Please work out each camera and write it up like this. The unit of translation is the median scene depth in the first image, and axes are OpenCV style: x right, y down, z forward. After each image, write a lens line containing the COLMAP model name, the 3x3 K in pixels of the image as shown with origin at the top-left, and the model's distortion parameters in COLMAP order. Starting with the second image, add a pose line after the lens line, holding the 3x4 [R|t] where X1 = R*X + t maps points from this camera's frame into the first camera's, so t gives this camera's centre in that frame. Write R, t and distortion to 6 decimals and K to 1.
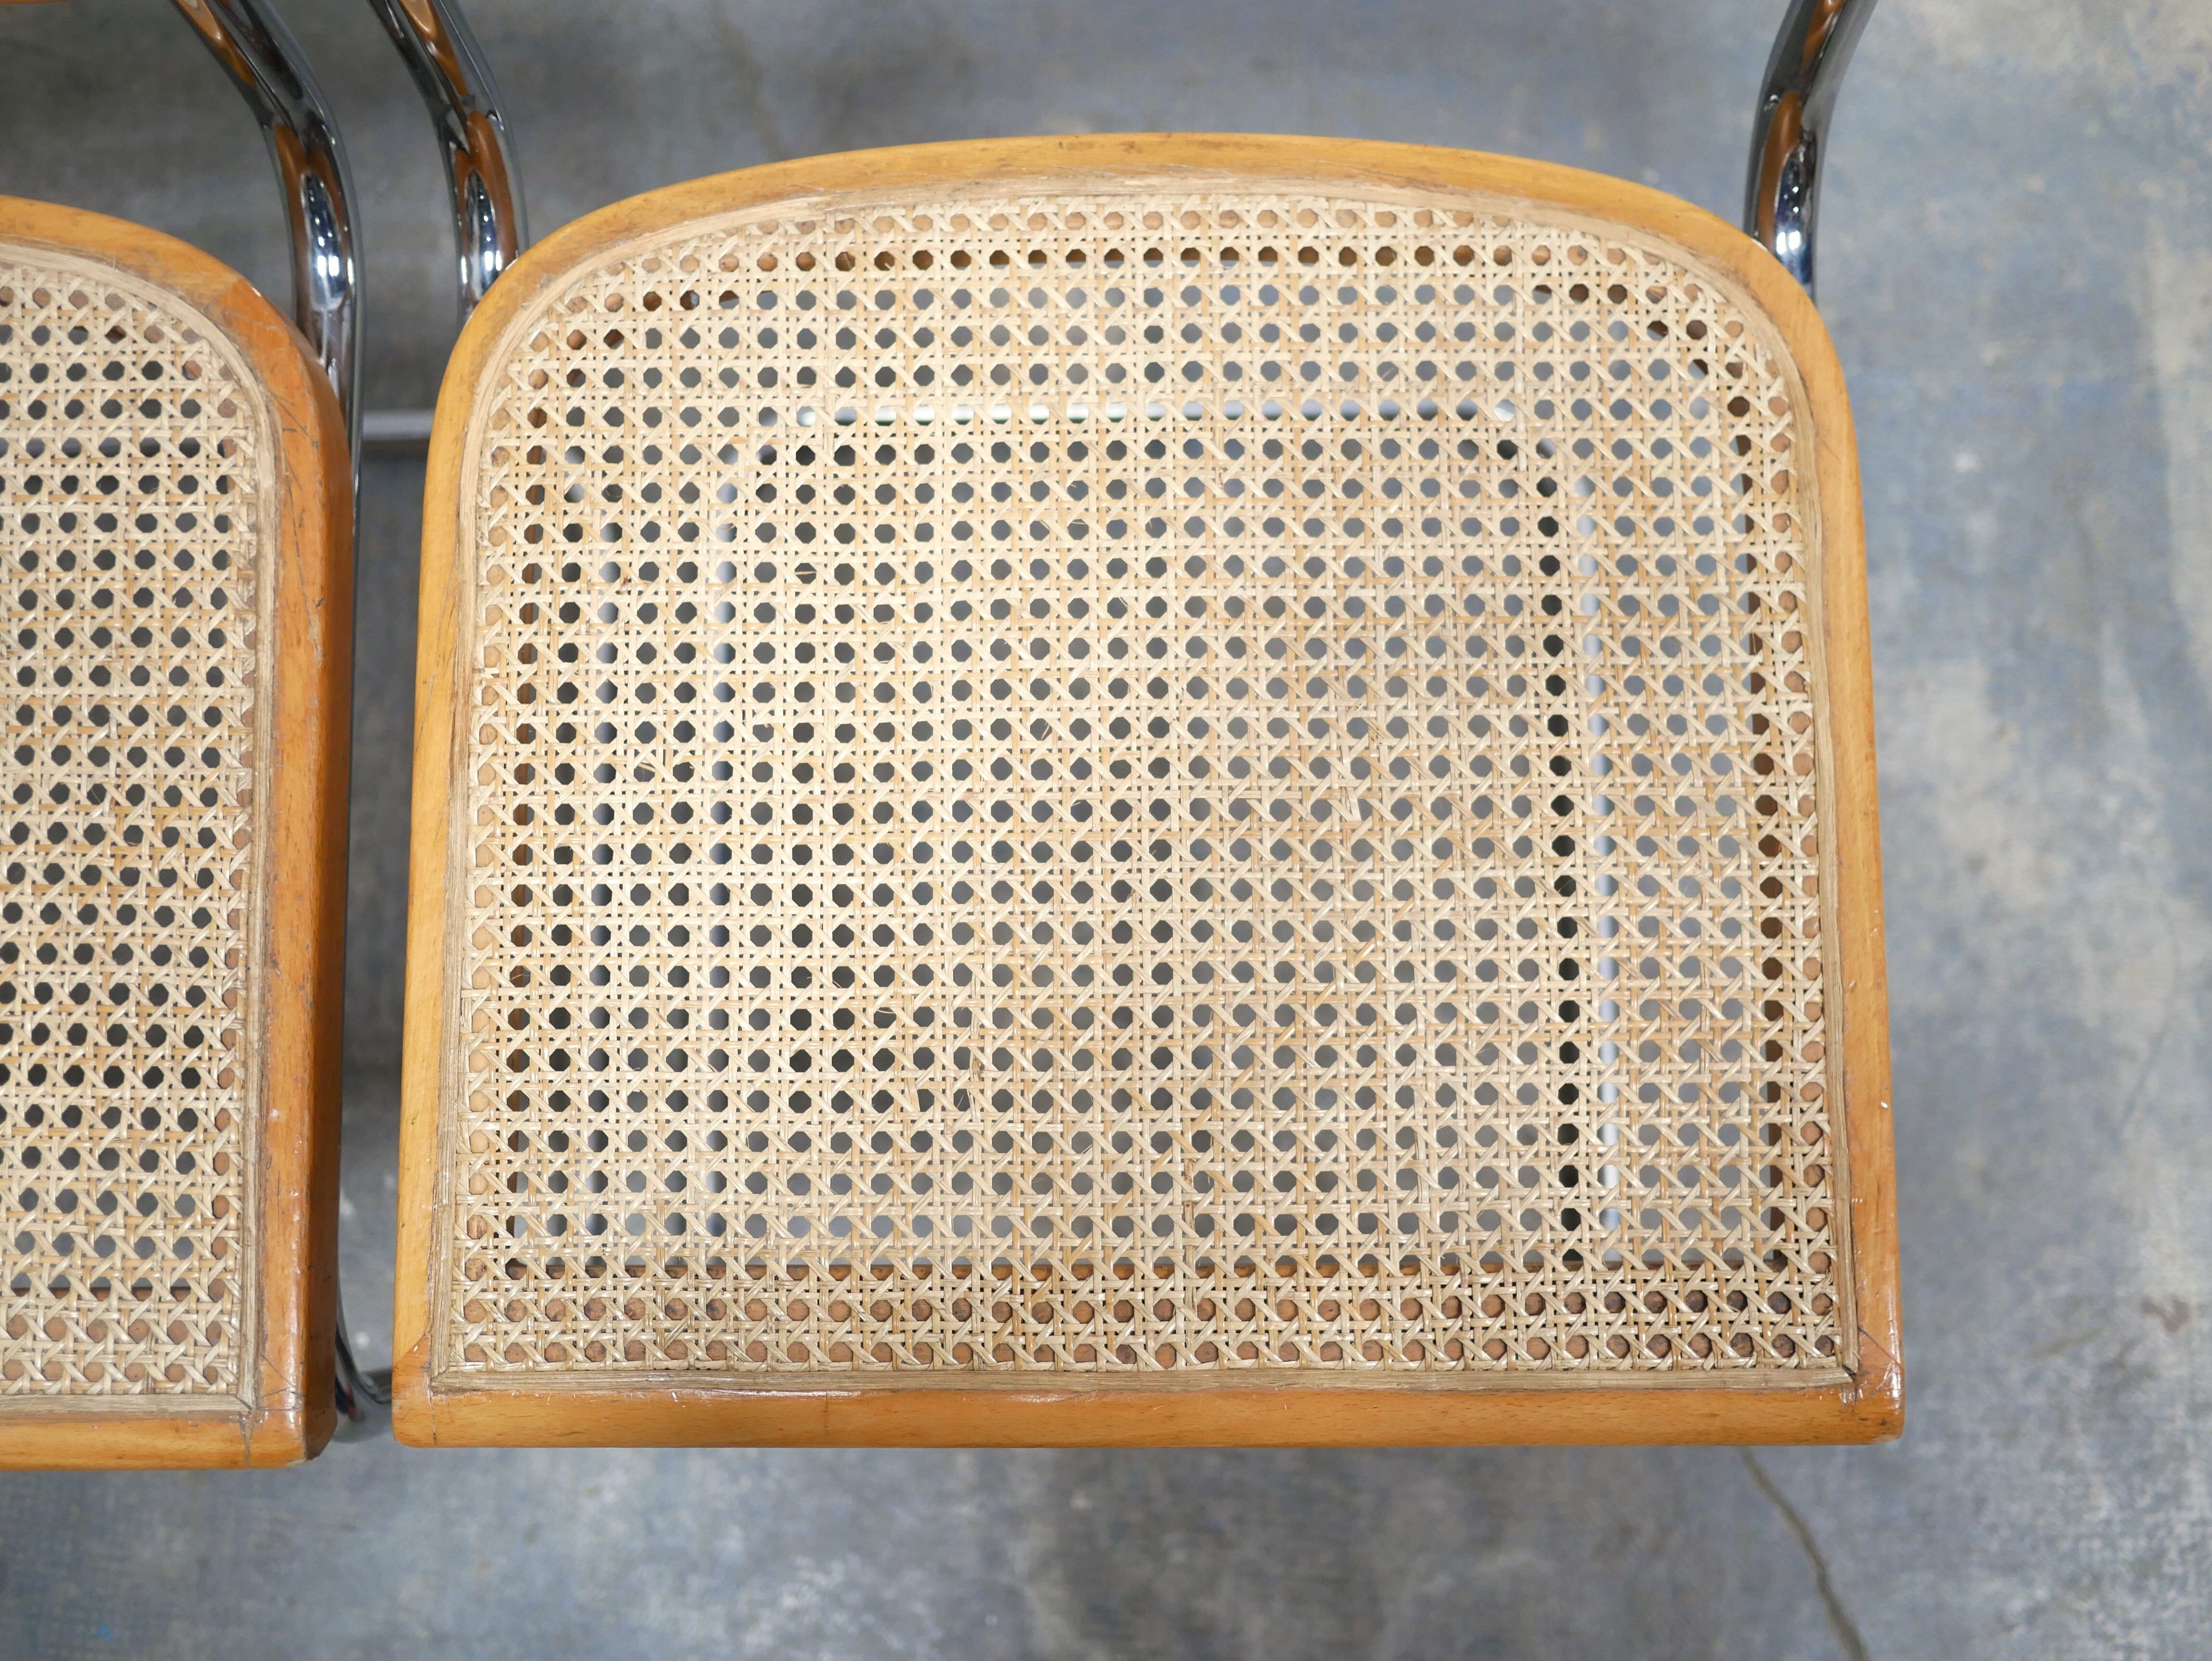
lens RADIAL K [[2543.9, 0, 1106.1], [0, 2543.9, 831.9], [0, 0, 1]] dist [-0.018298, 0.000000]
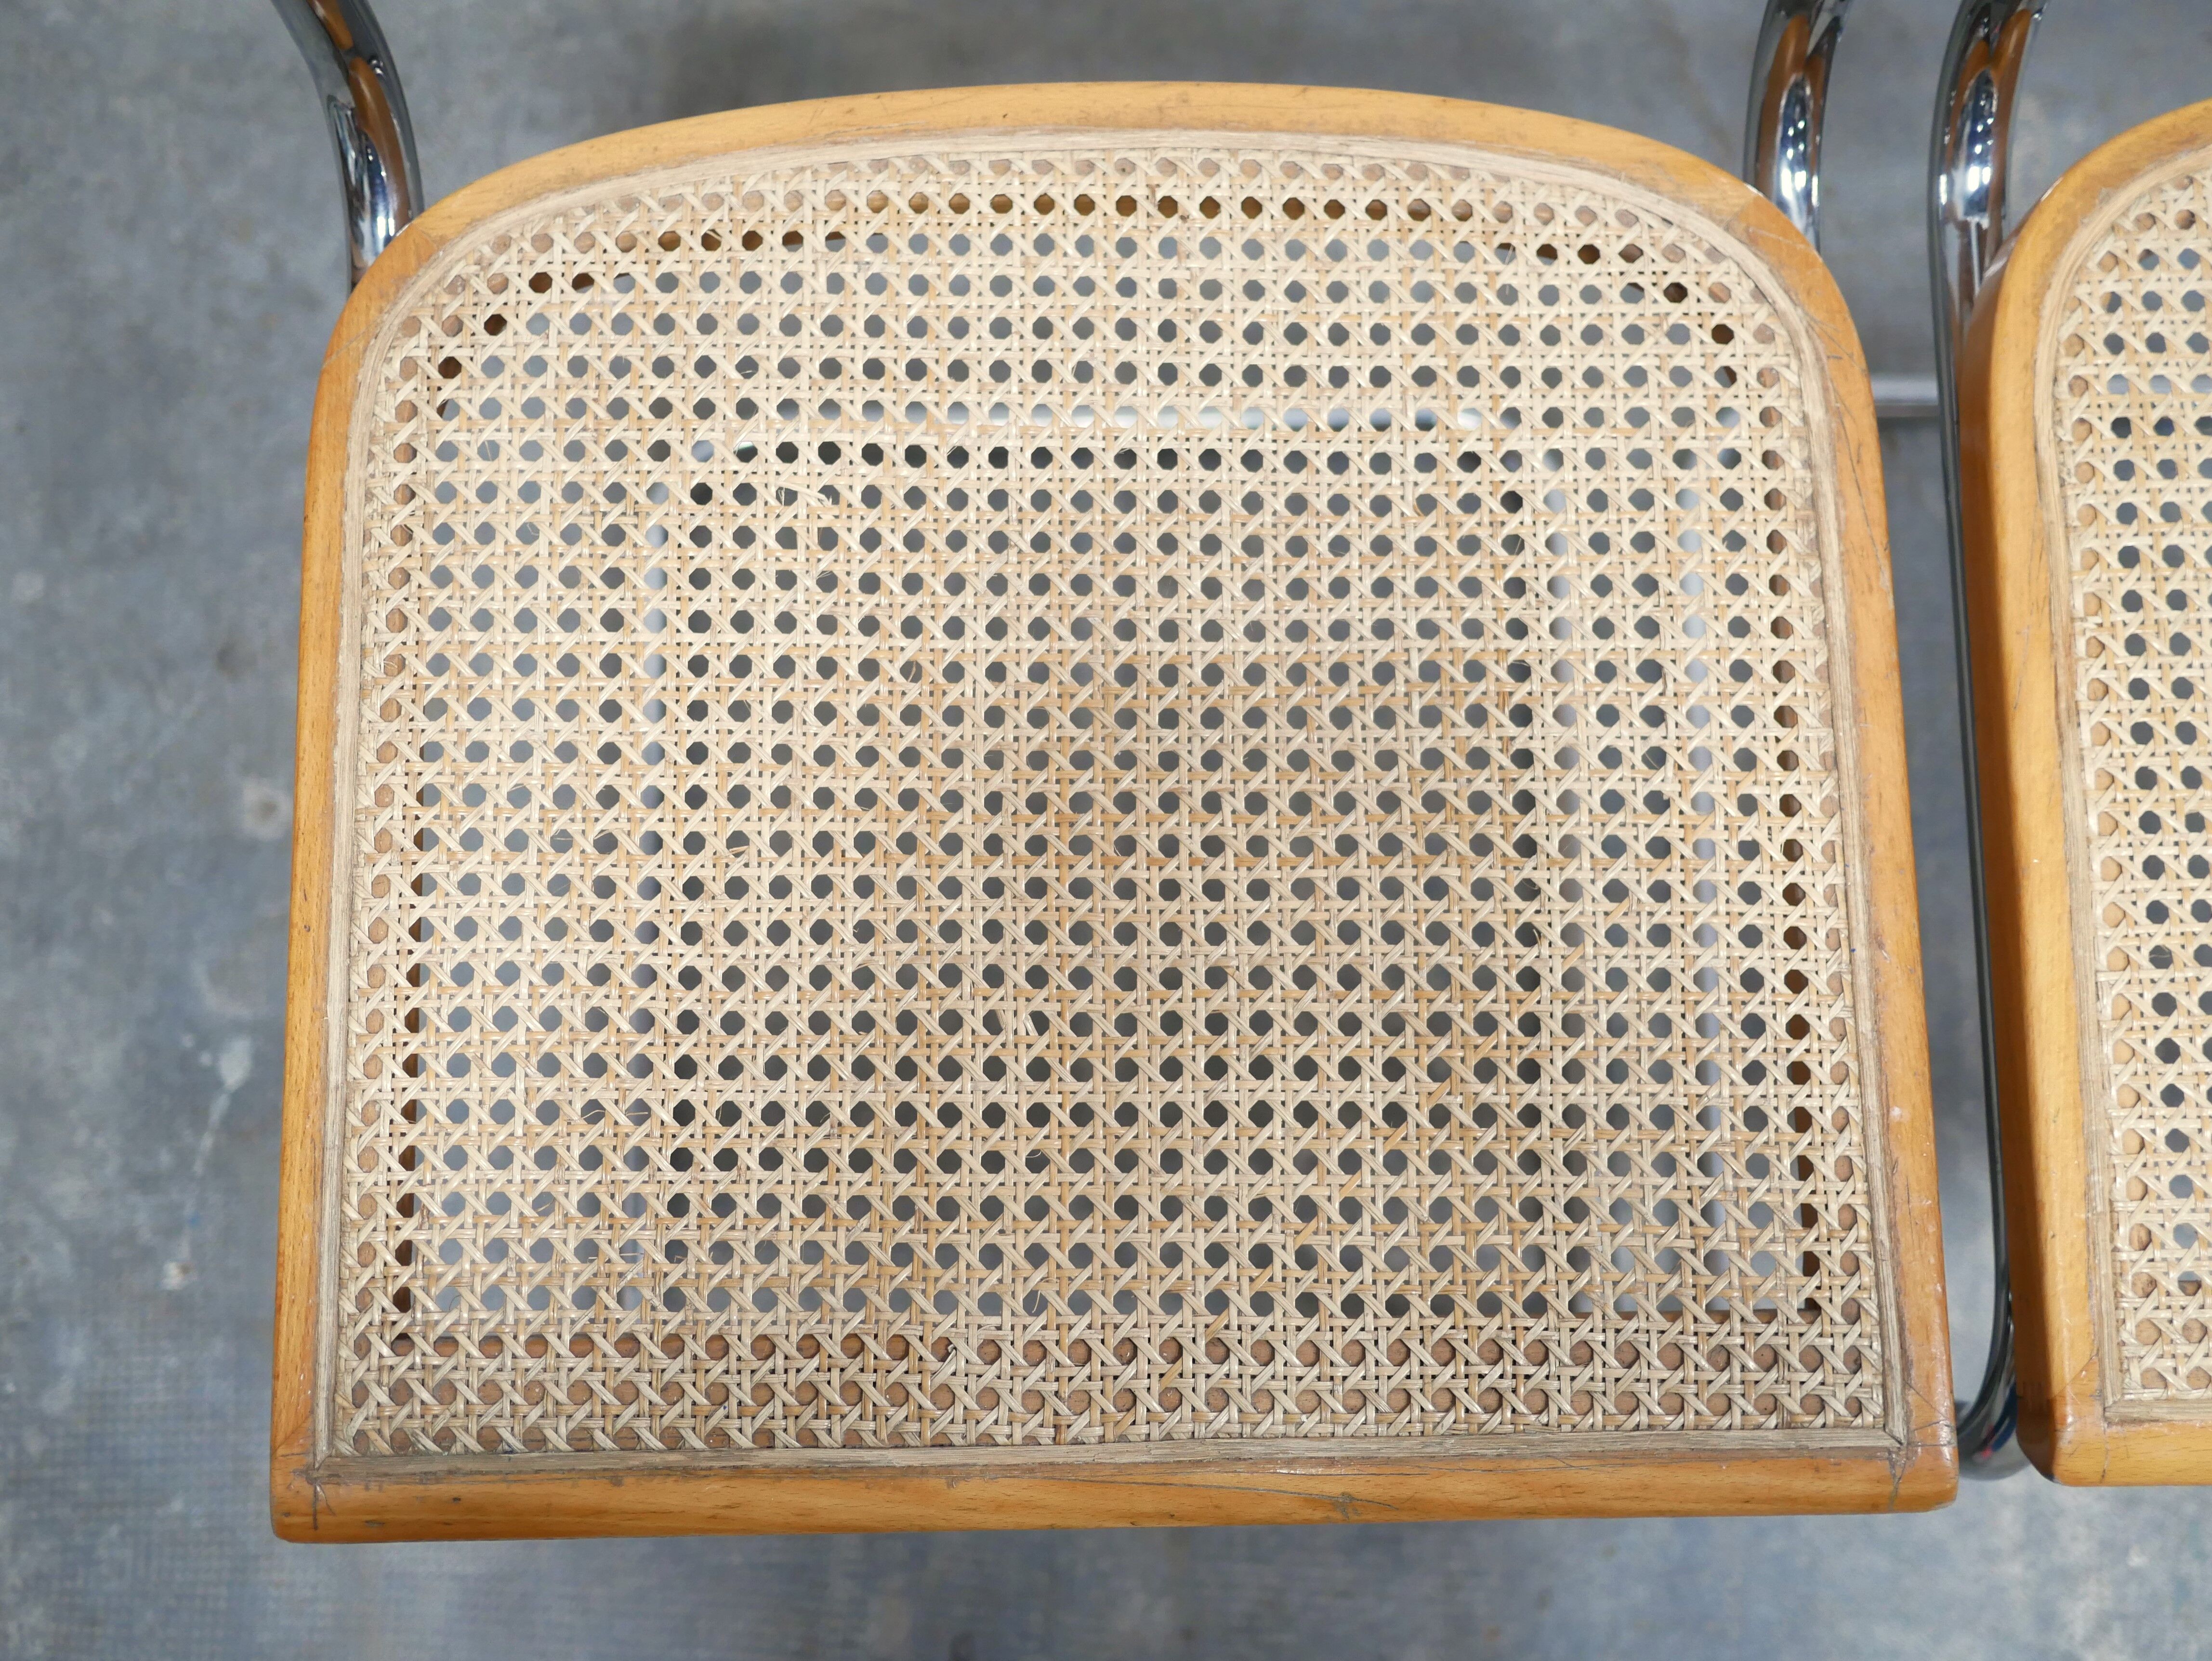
lens RADIAL K [[2543.9, 0, 1103.7], [0, 2543.9, 838.0], [0, 0, 1]] dist [-0.018298, 0.000000]
pose [[0.999991, -0.004149, 0.000931, -0.598603], [0.004174, 0.999583, -0.028585, 0.038508], [-0.000812, 0.028589, 0.999591, 0.103587]]
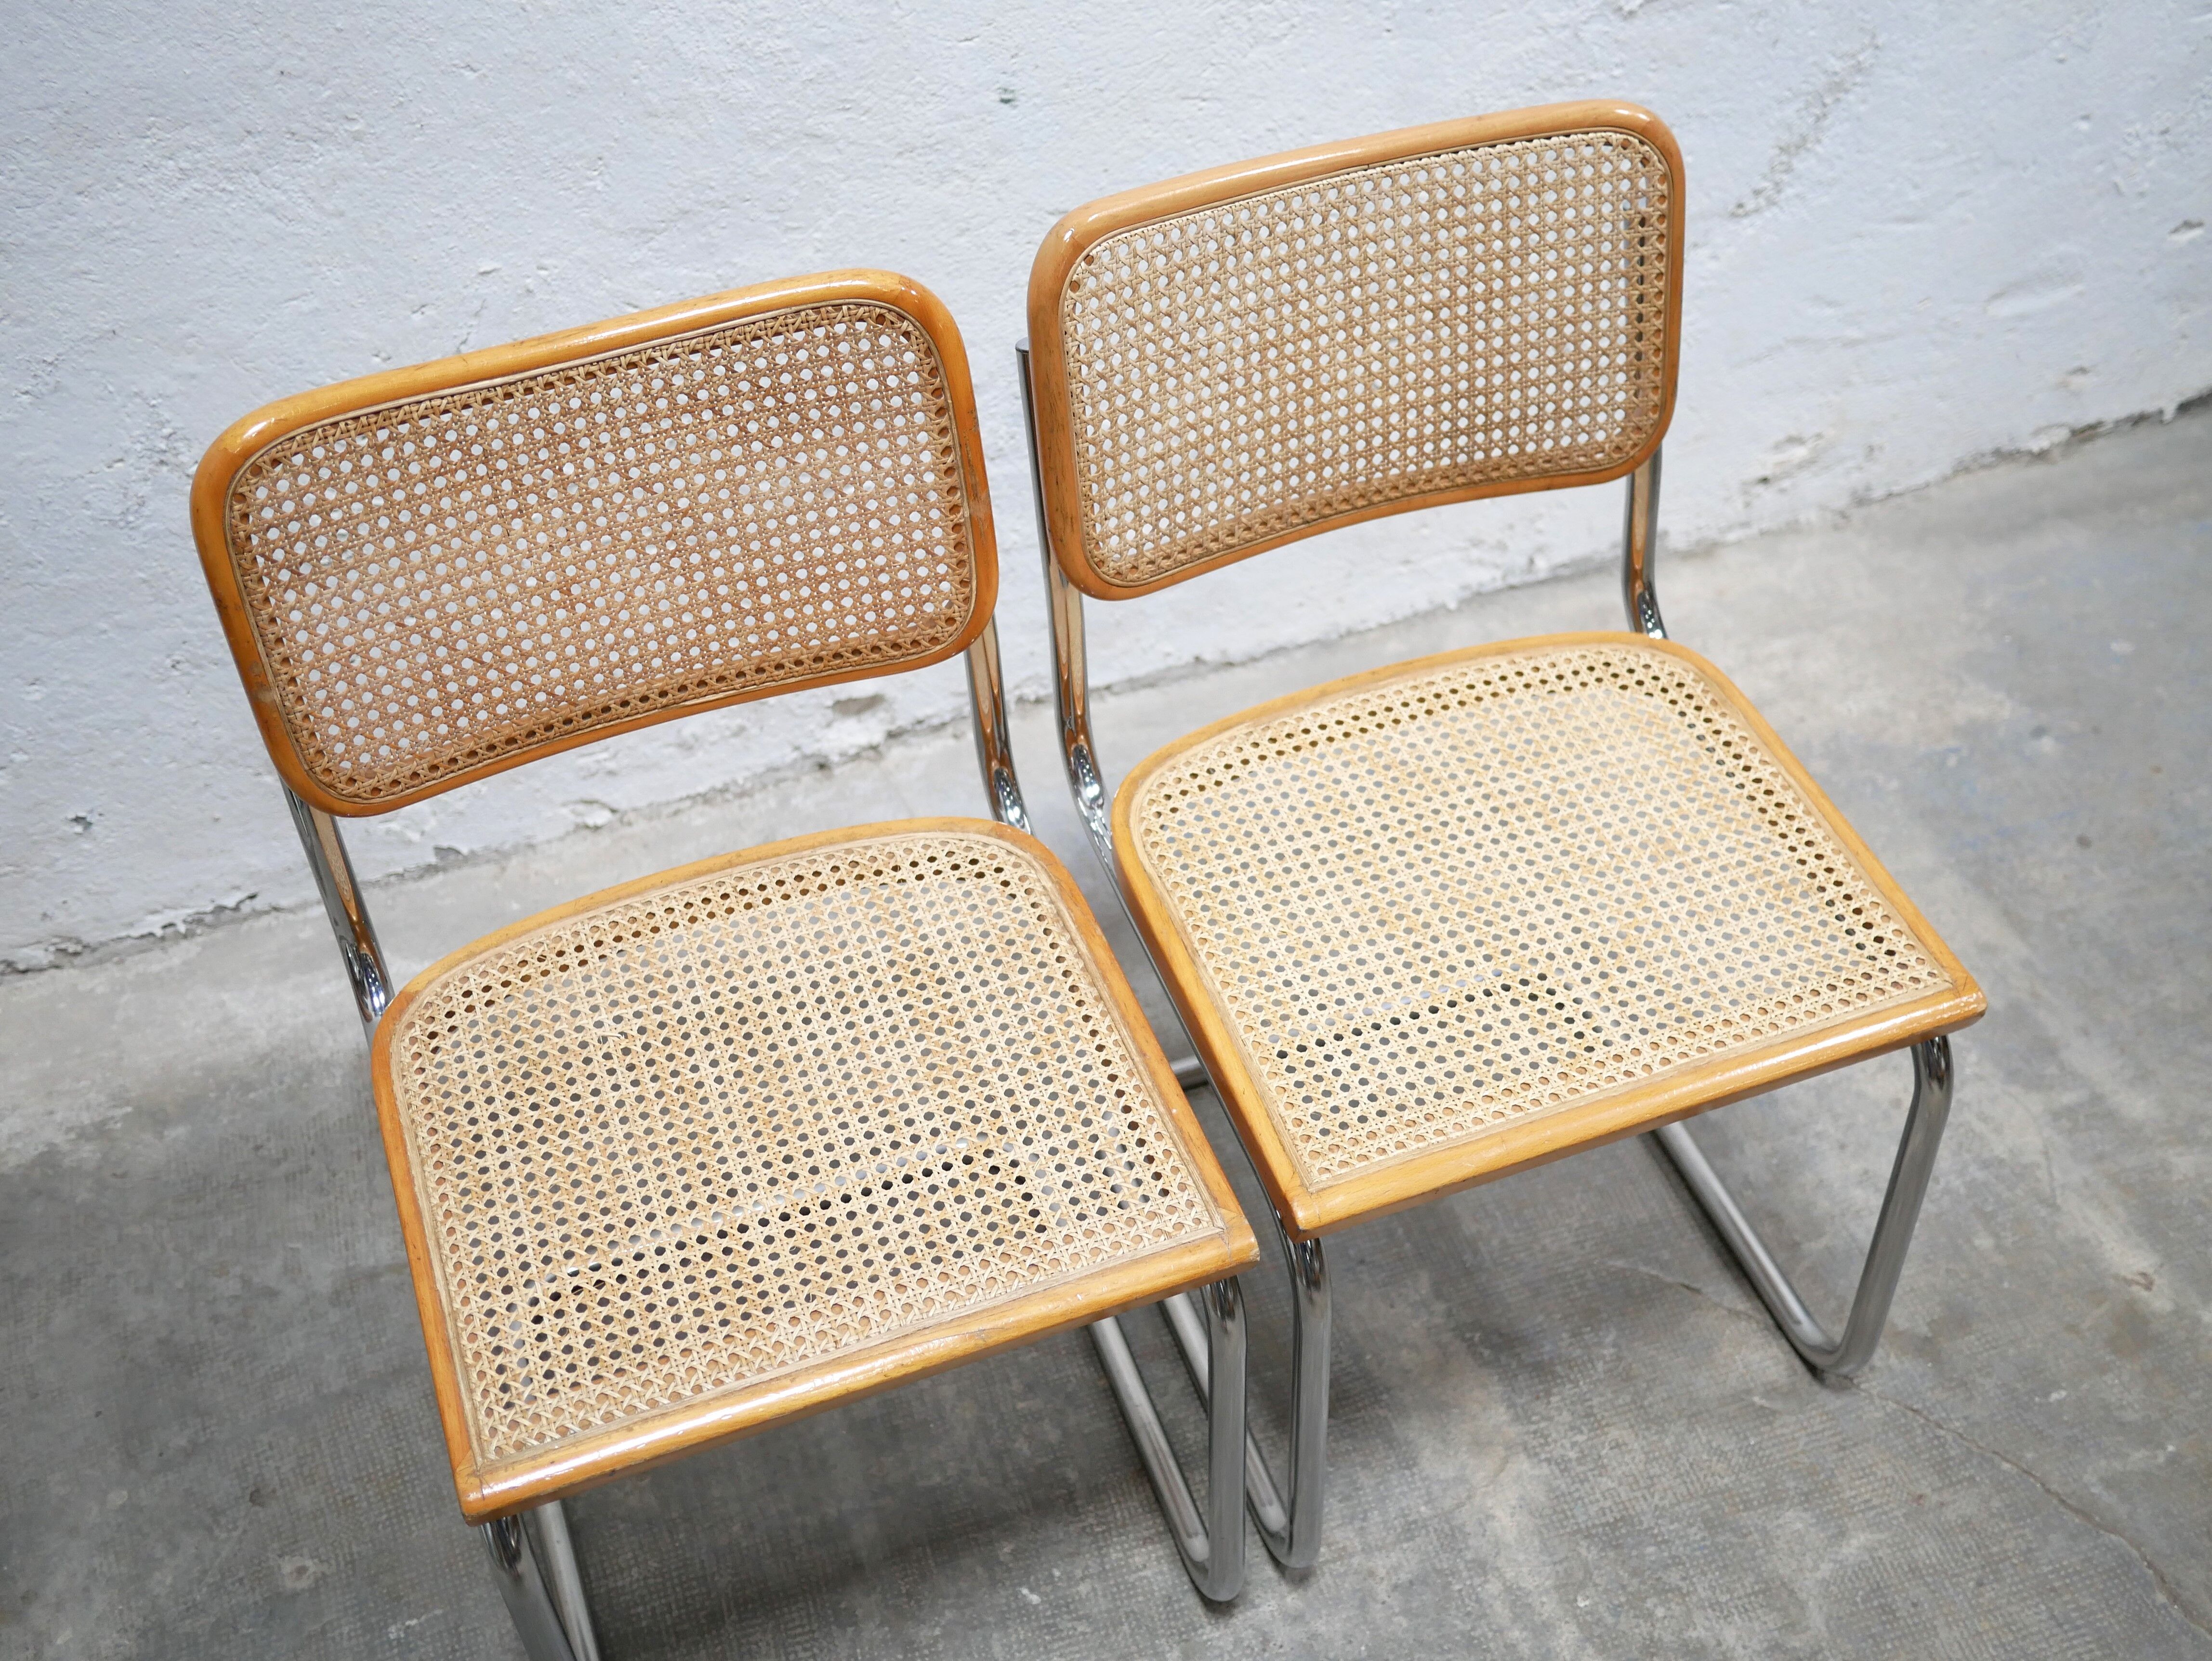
lens RADIAL K [[2543.9, 0, 1103.8], [0, 2543.9, 845.9], [0, 0, 1]] dist [-0.018298, 0.000000]
pose [[0.943442, -0.252189, 0.215218, -0.732736], [0.330643, 0.763393, -0.554893, 0.998290], [-0.024358, 0.594669, 0.803601, -0.661733]]
